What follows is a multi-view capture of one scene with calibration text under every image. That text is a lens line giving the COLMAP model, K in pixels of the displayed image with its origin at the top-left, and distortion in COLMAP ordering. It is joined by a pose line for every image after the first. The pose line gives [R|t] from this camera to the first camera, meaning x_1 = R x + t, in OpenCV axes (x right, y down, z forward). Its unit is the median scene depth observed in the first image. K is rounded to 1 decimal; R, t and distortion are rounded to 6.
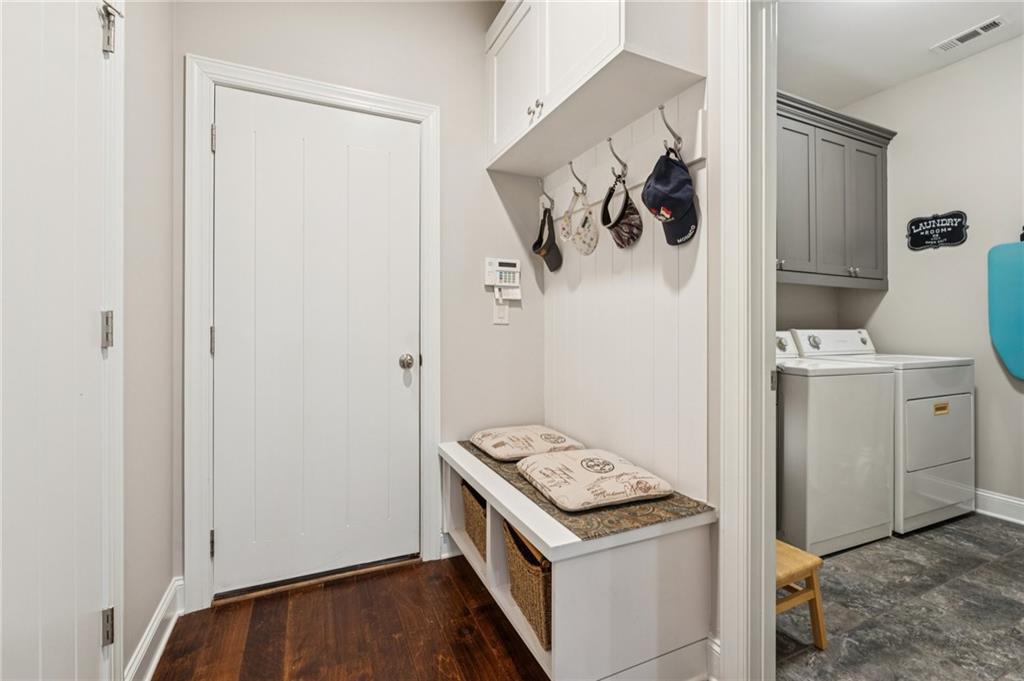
lens RADIAL K [[457.2, 0, 518.5], [0, 457.2, 329.3], [0, 0, 1]] dist [-0.002637, -0.000393]
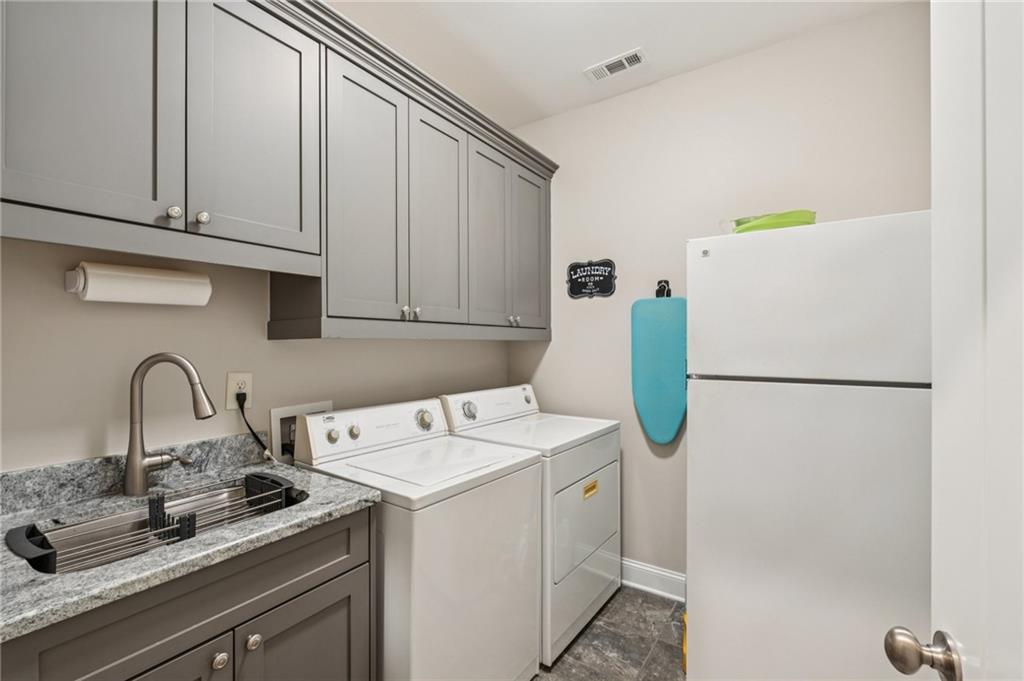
lens RADIAL K [[457.9, 0, 511.8], [0, 457.9, 354.9], [0, 0, 1]] dist [-0.003039, 0.000541]
pose [[0.861017, -0.014959, 0.508356, 0.306911], [0.005069, 0.999770, 0.020835, -0.082341], [-0.508551, -0.015362, 0.860895, 0.283351]]
